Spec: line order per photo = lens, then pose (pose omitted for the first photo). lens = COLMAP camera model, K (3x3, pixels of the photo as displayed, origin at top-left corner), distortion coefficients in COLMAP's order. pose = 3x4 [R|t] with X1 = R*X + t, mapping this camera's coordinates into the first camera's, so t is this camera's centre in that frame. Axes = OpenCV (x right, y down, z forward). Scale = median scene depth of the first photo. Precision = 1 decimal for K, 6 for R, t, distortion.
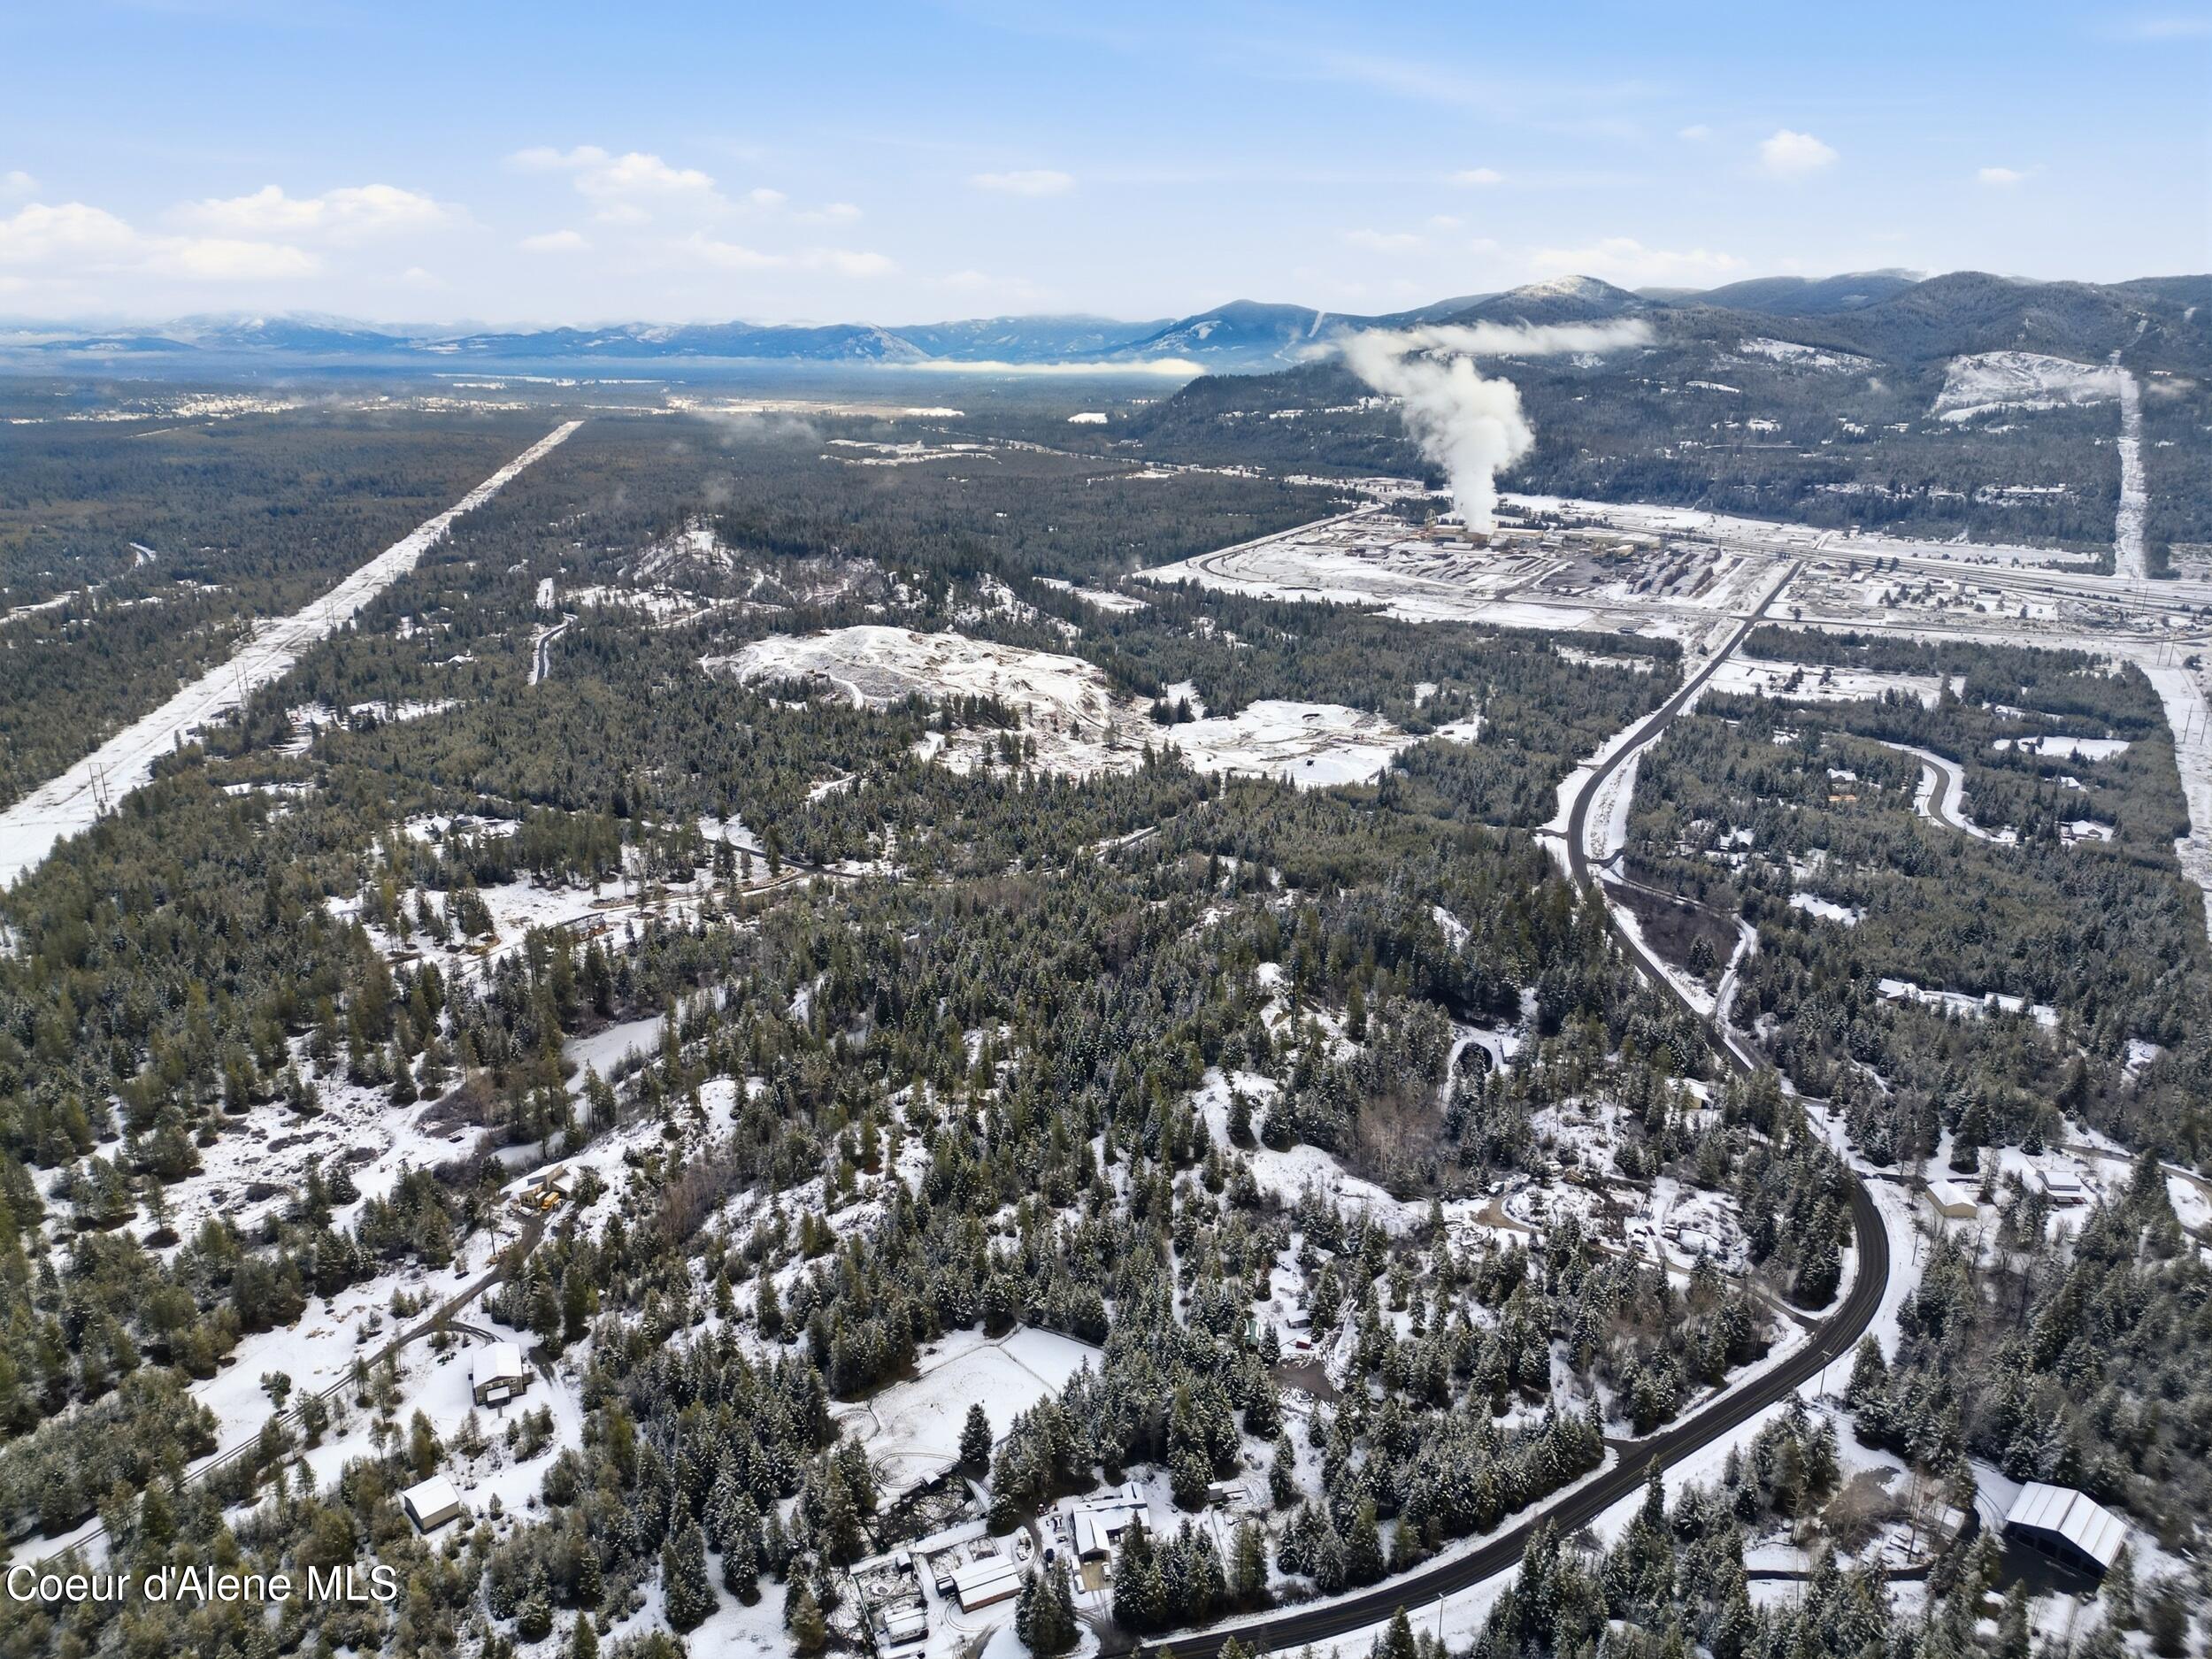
lens RADIAL K [[1543.1, 0, 1098.2], [0, 1543.1, 822.4], [0, 0, 1]] dist [0.101337, -0.097058]
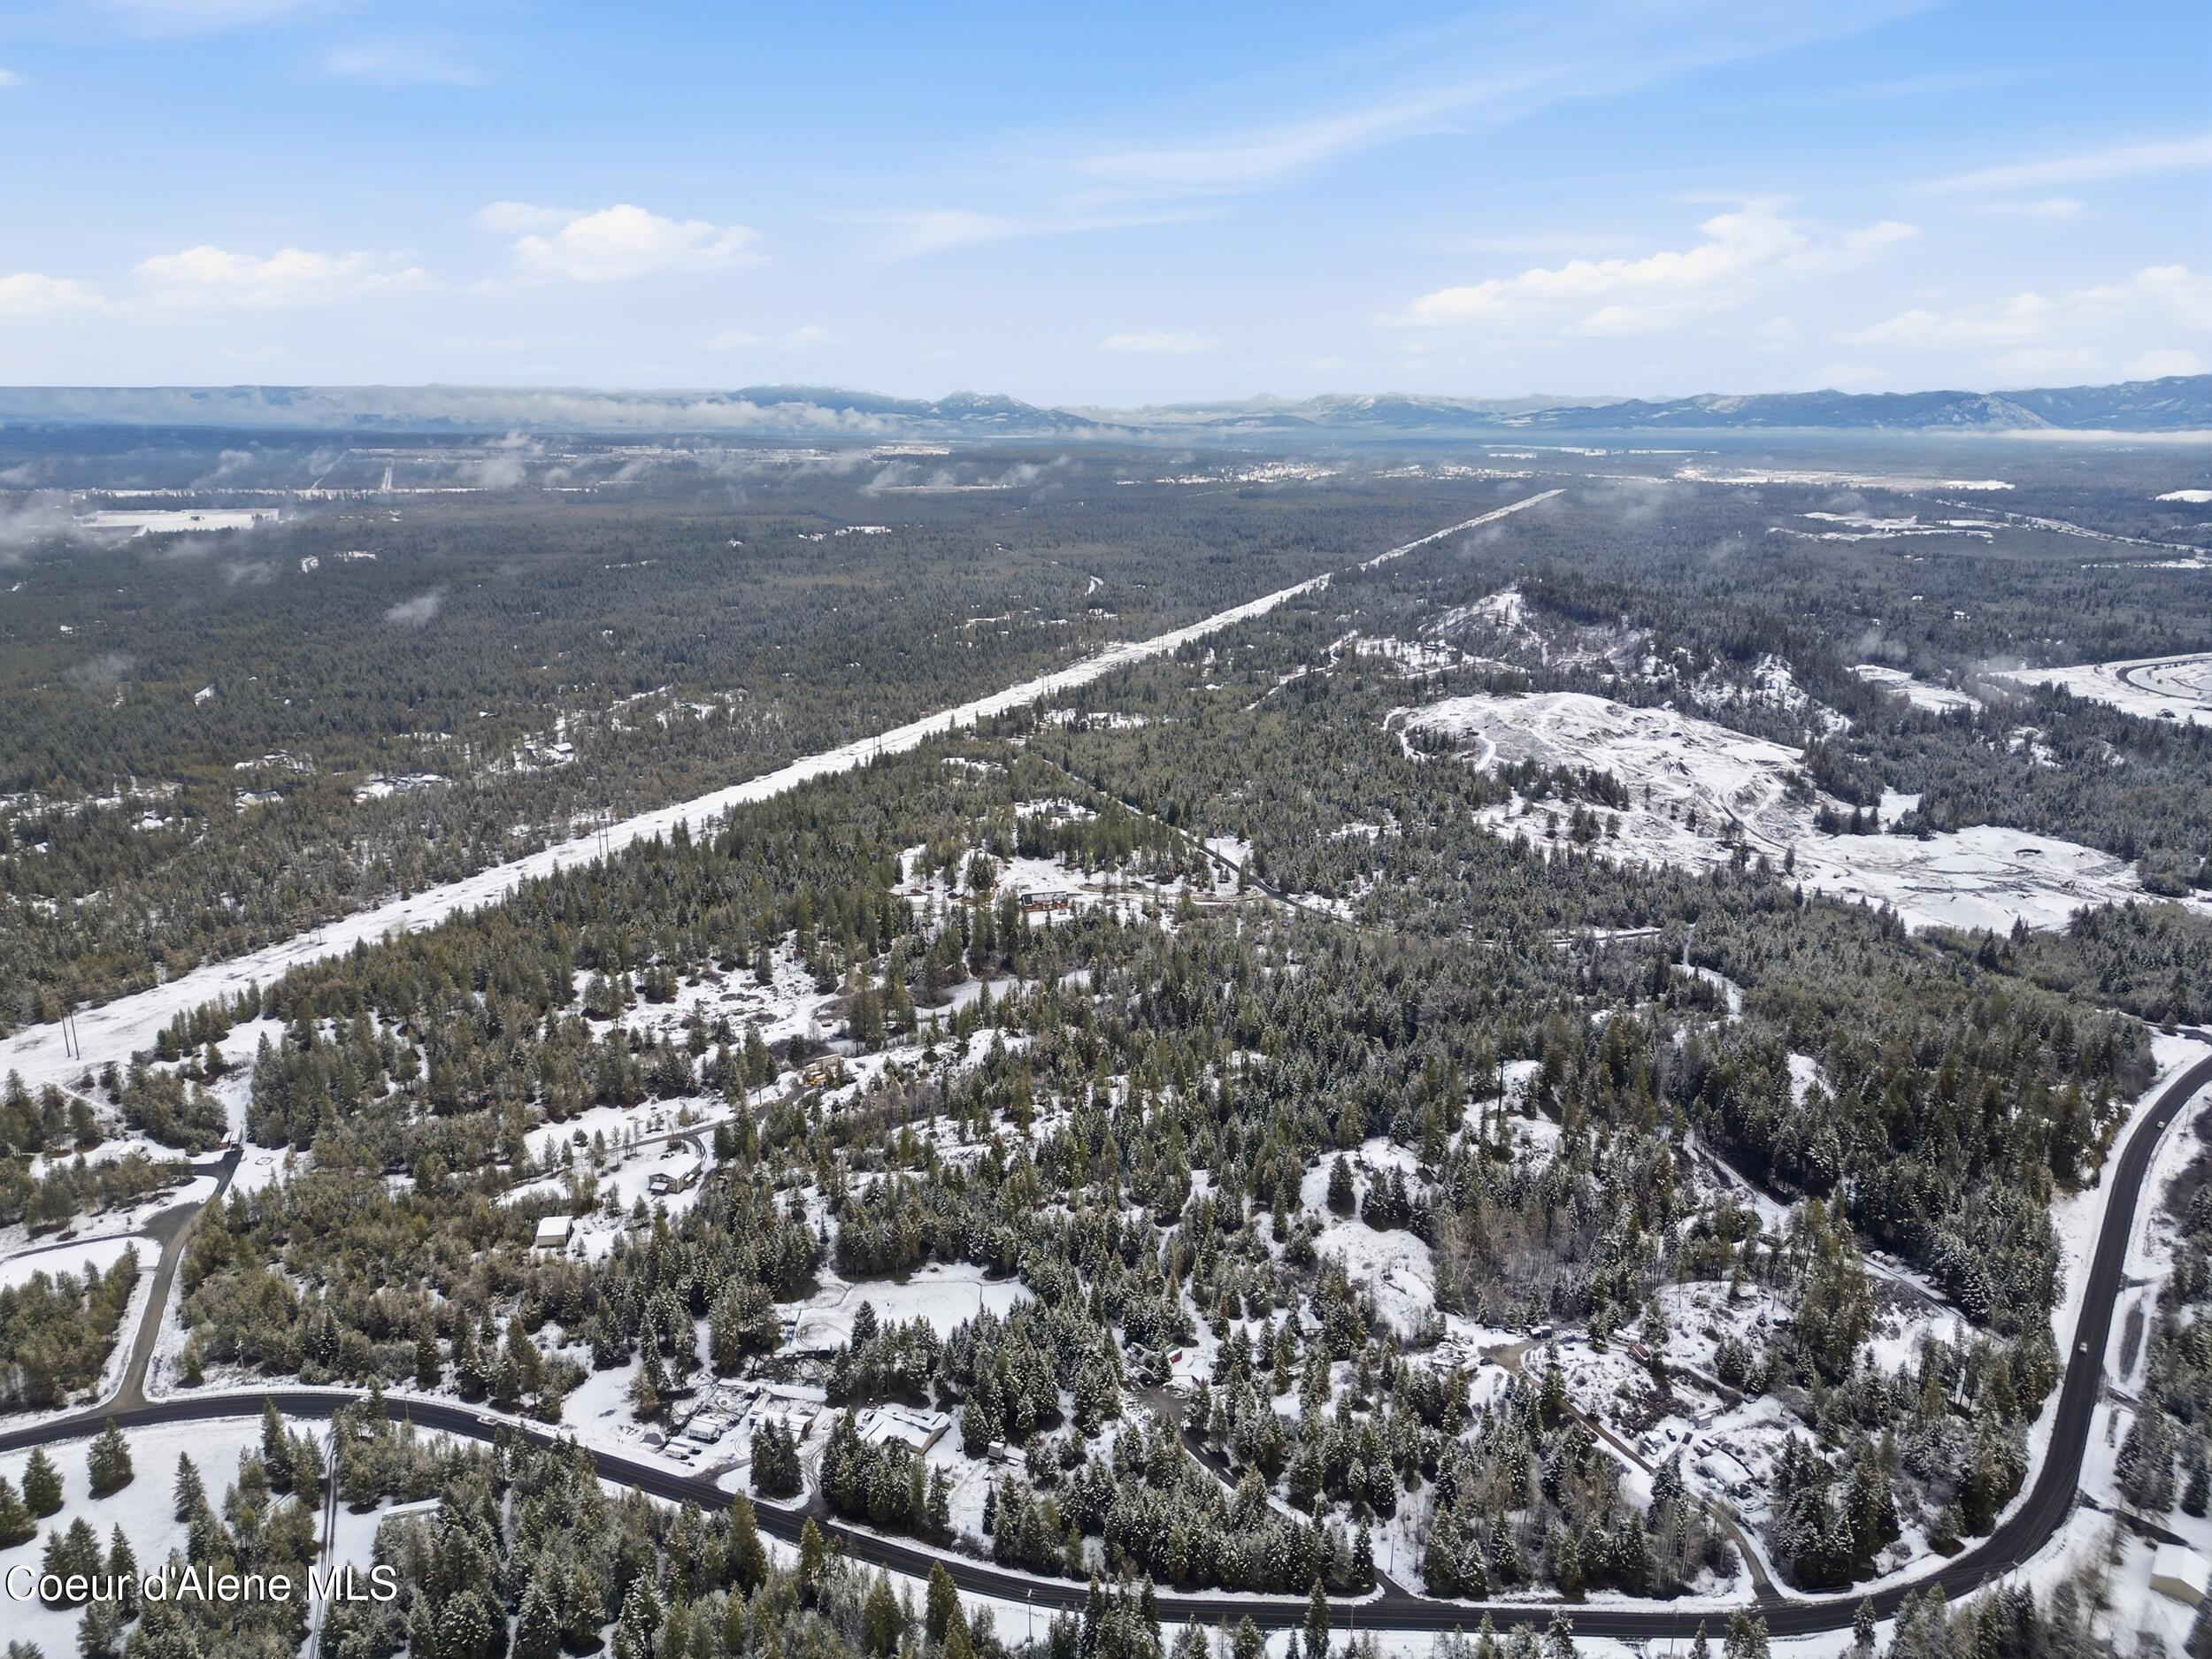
lens RADIAL K [[1530.1, 0, 1113.3], [0, 1530.1, 827.1], [0, 0, 1]] dist [0.062097, -0.057876]
pose [[0.798226, 0.155626, -0.581907, 0.434170], [-0.176240, 0.984114, 0.021437, -0.024948], [0.575999, 0.085444, 0.812973, 0.080658]]
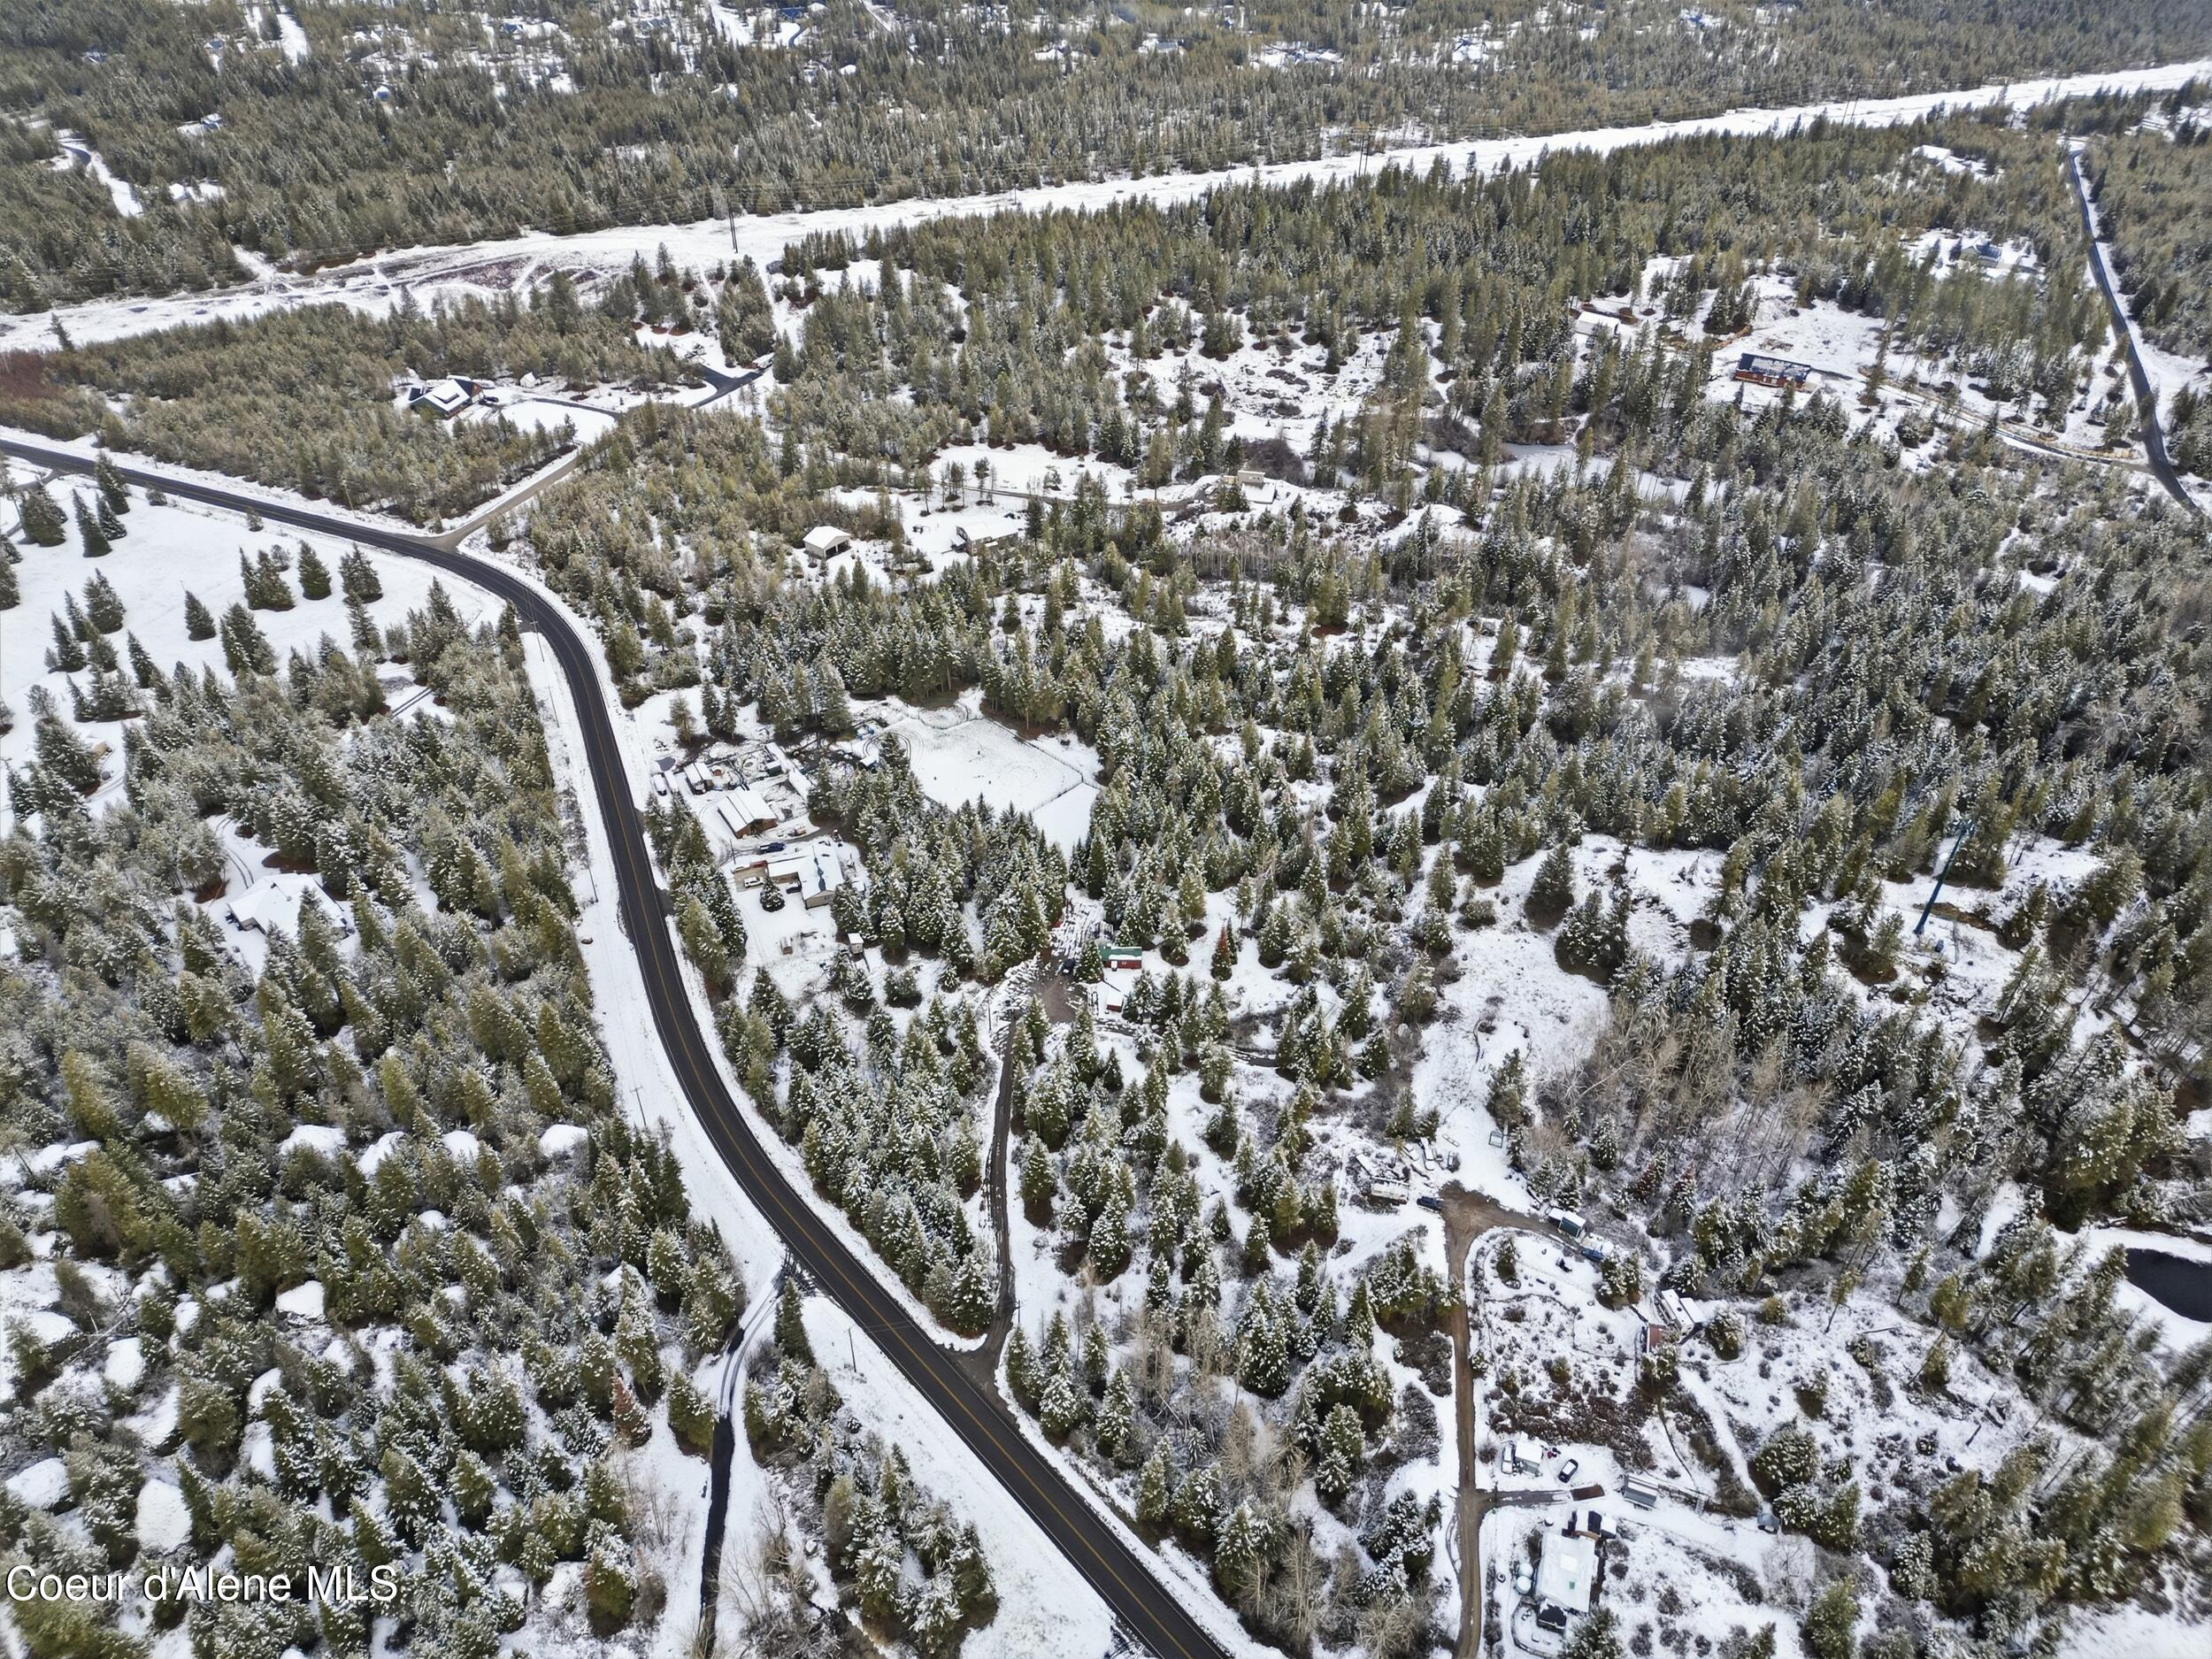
lens RADIAL K [[1573.1, 0, 1134.4], [0, 1573.1, 839.3], [0, 0, 1]] dist [0.072105, -0.070176]
pose [[0.132412, 0.603996, -0.785910, 0.485082], [-0.304101, 0.779408, 0.547764, -0.109123], [0.943393, 0.166465, 0.286879, 0.545648]]
